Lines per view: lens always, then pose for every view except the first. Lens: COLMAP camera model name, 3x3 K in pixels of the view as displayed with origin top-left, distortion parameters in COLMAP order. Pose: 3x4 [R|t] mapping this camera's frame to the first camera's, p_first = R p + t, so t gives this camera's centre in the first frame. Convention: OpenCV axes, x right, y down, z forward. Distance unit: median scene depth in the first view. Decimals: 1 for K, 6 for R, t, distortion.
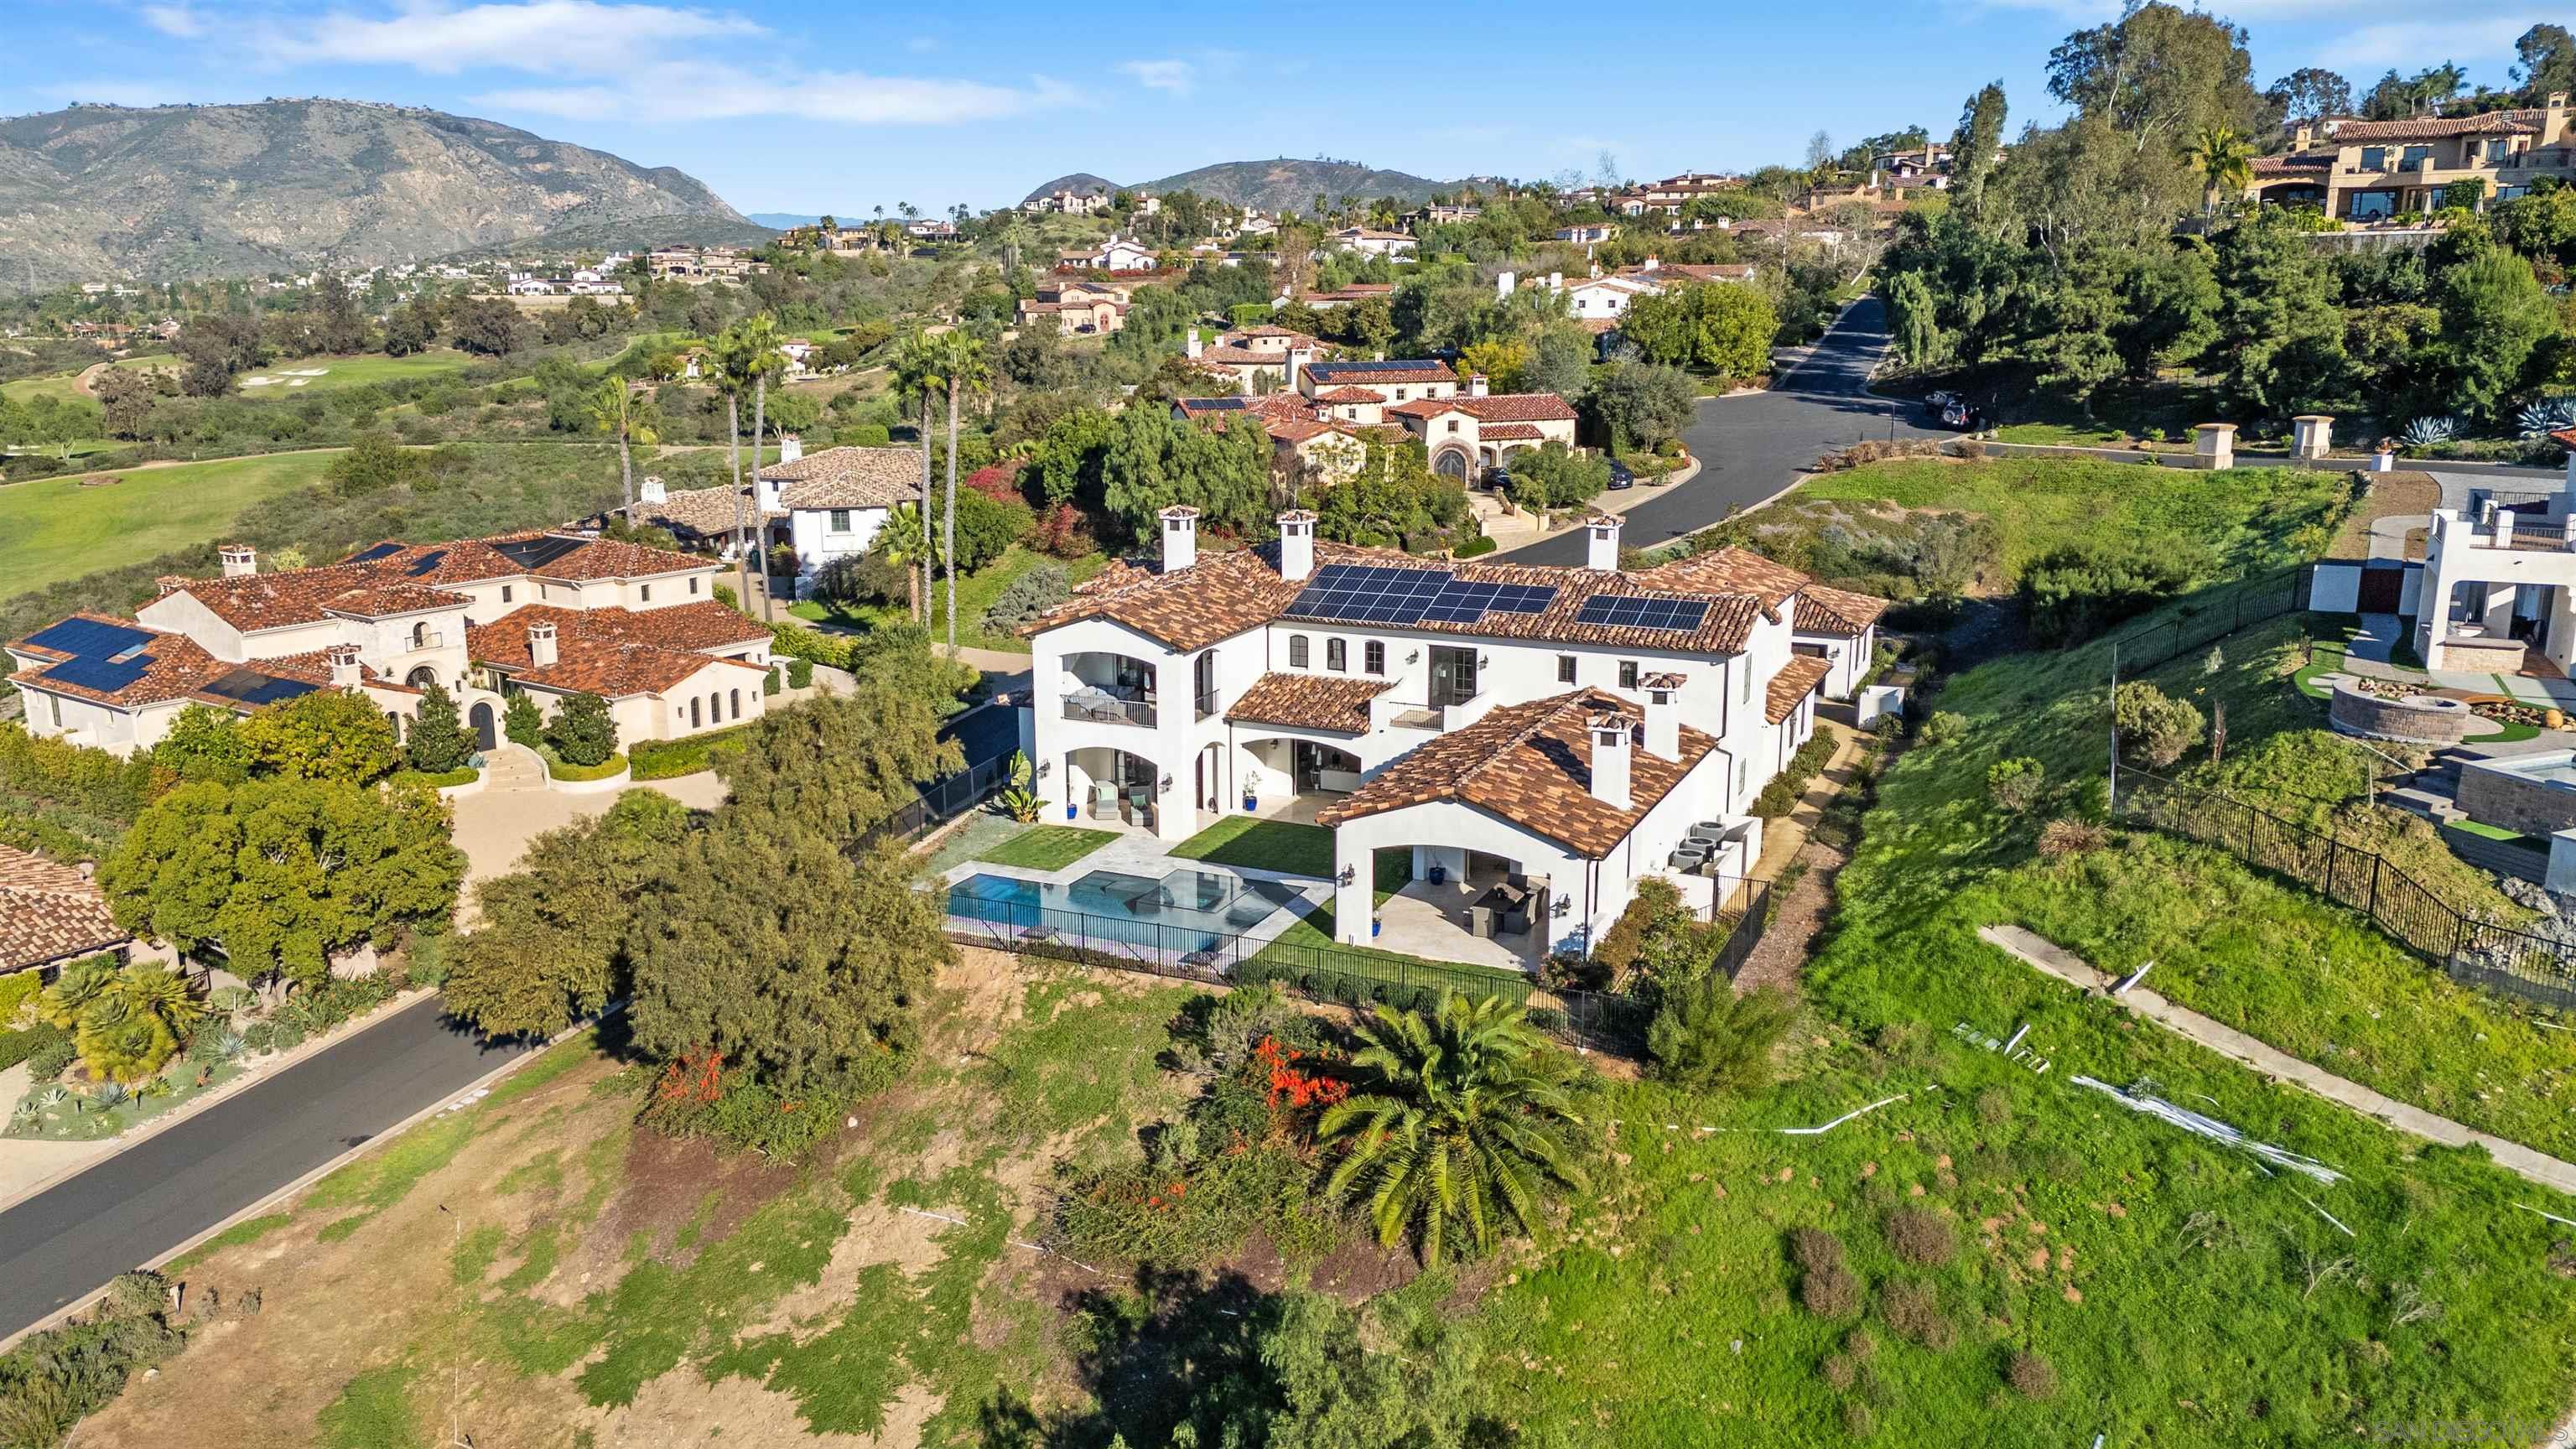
lens RADIAL K [[1891.9, 0, 1297.3], [0, 1891.9, 717.2], [0, 0, 1]] dist [0.075332, -0.075682]
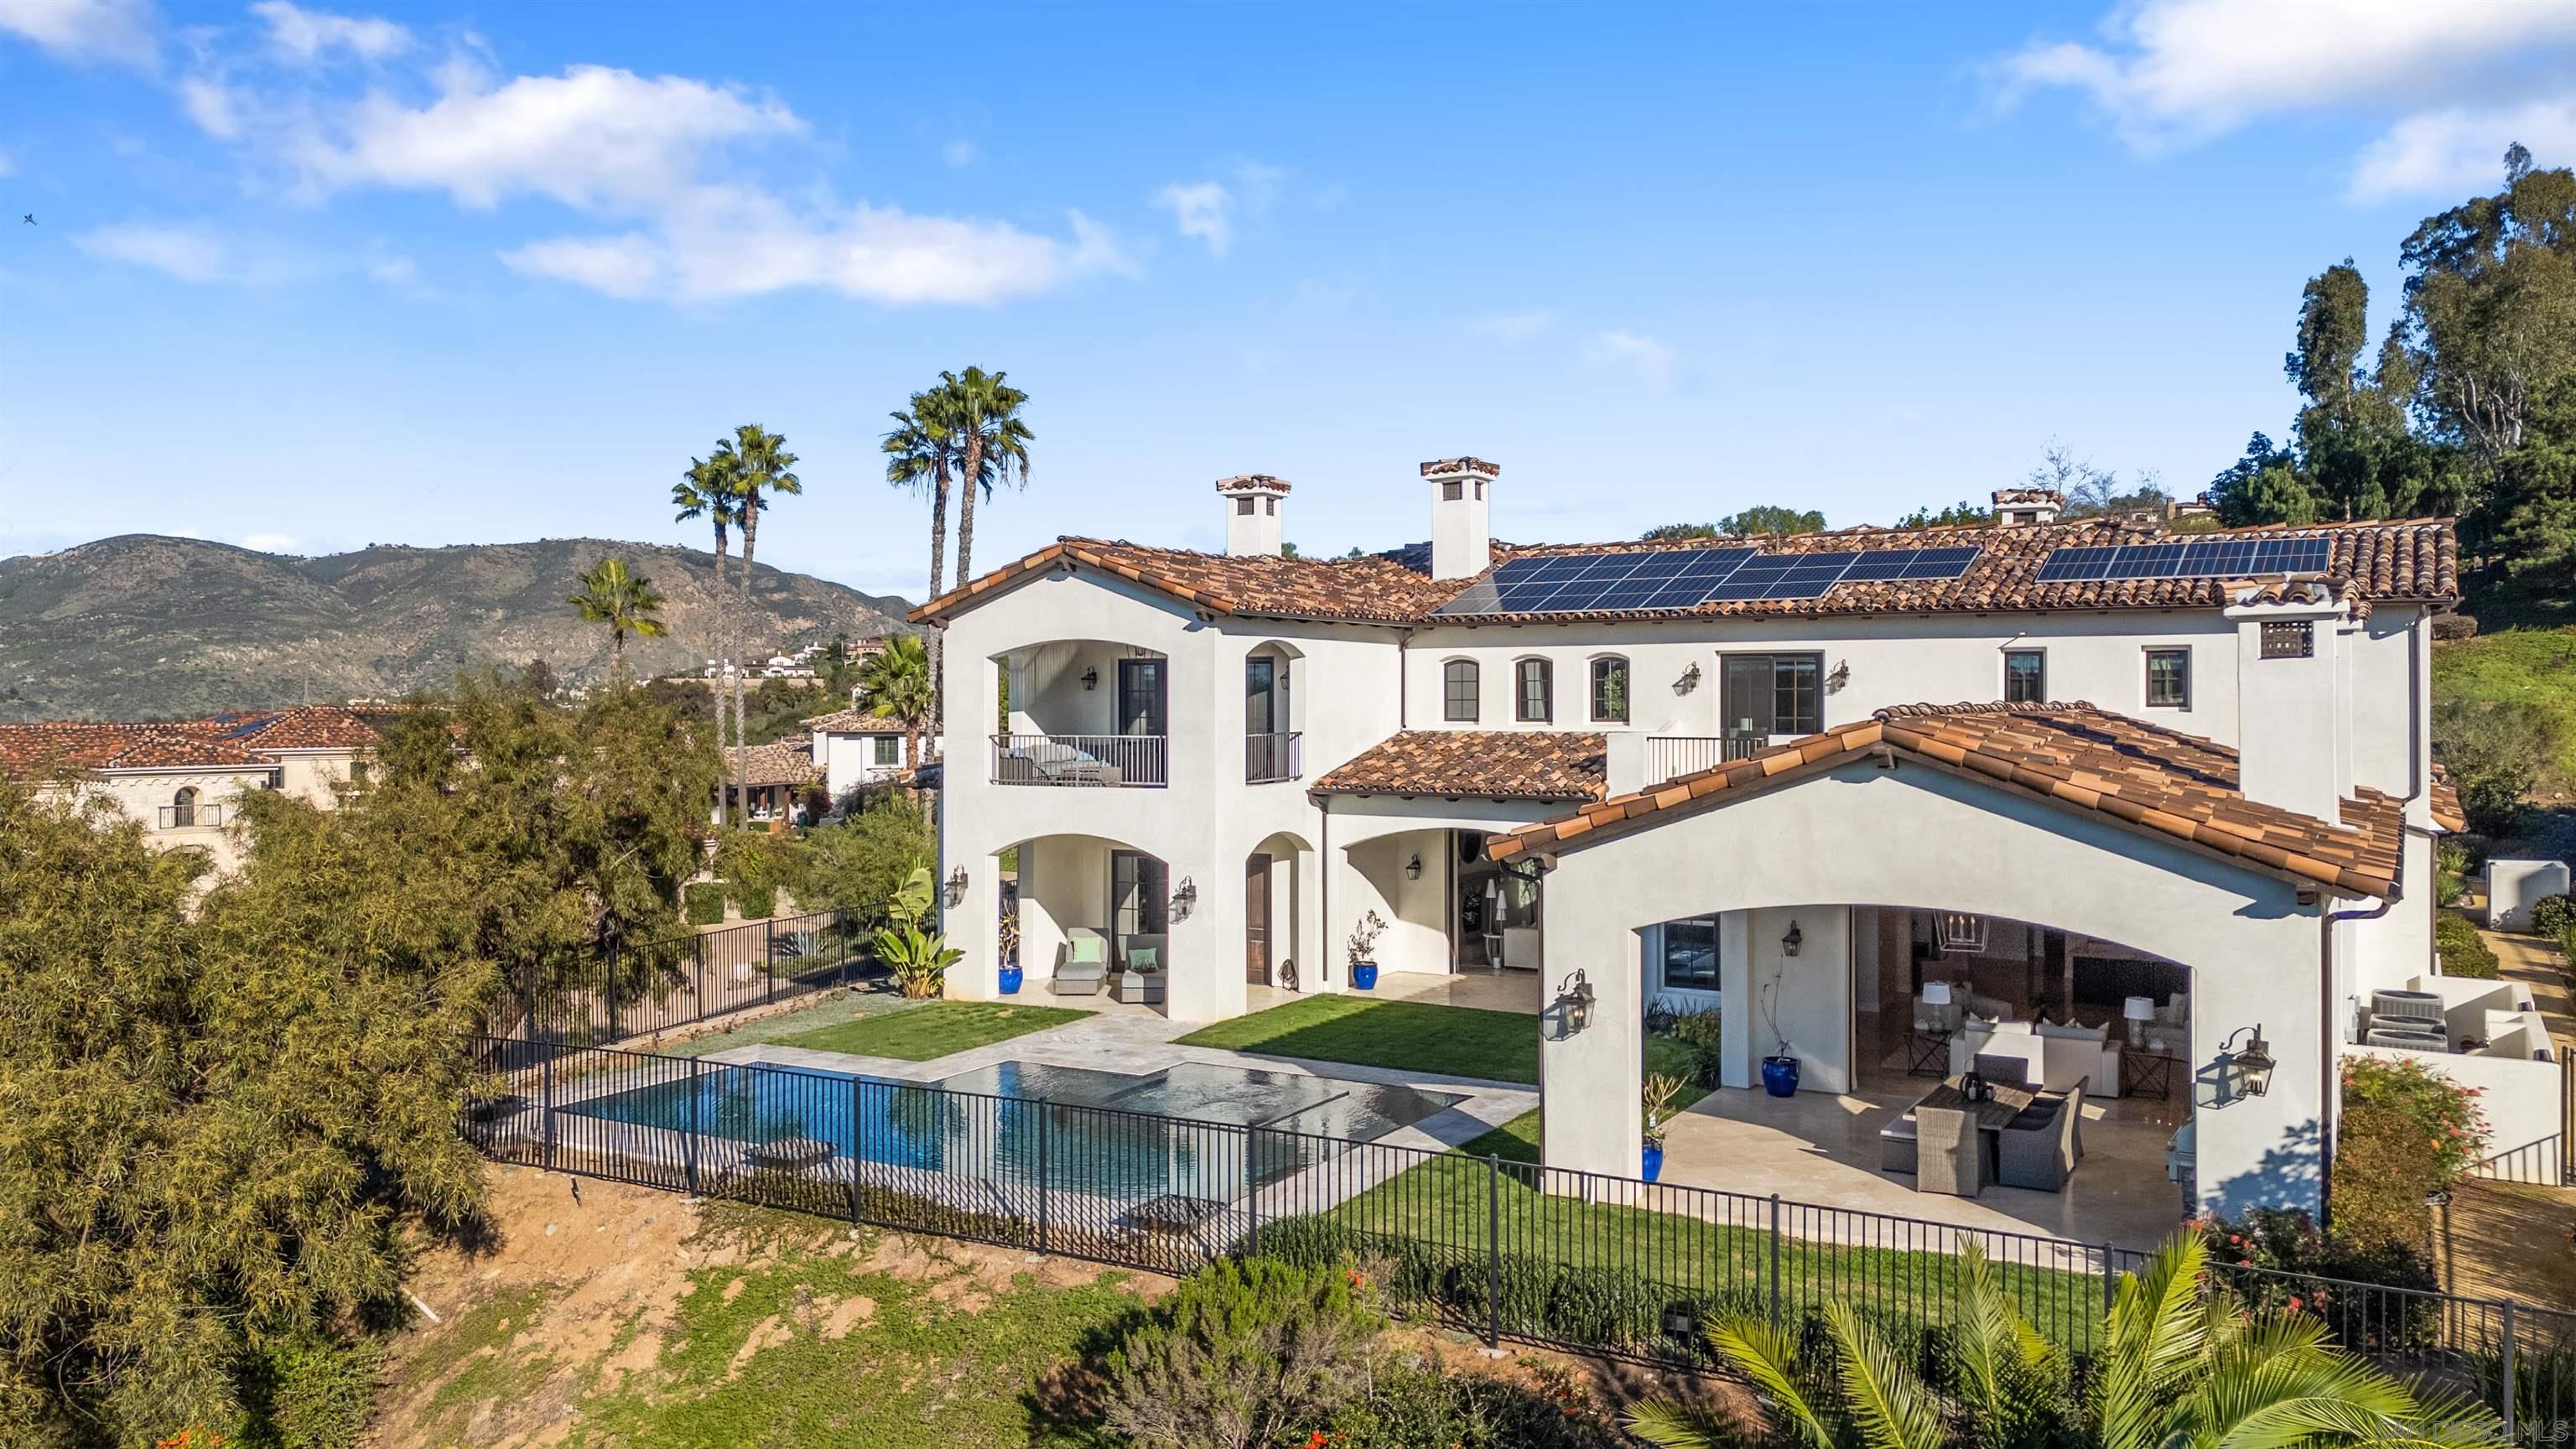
lens RADIAL K [[1891.9, 0, 1293.3], [0, 1891.9, 711.1], [0, 0, 1]] dist [0.075332, -0.075682]
pose [[0.994813, 0.000306, -0.101719, 0.005940], [-0.022684, 0.975480, -0.218914, 0.067624], [0.099158, 0.220086, 0.970428, 0.376511]]
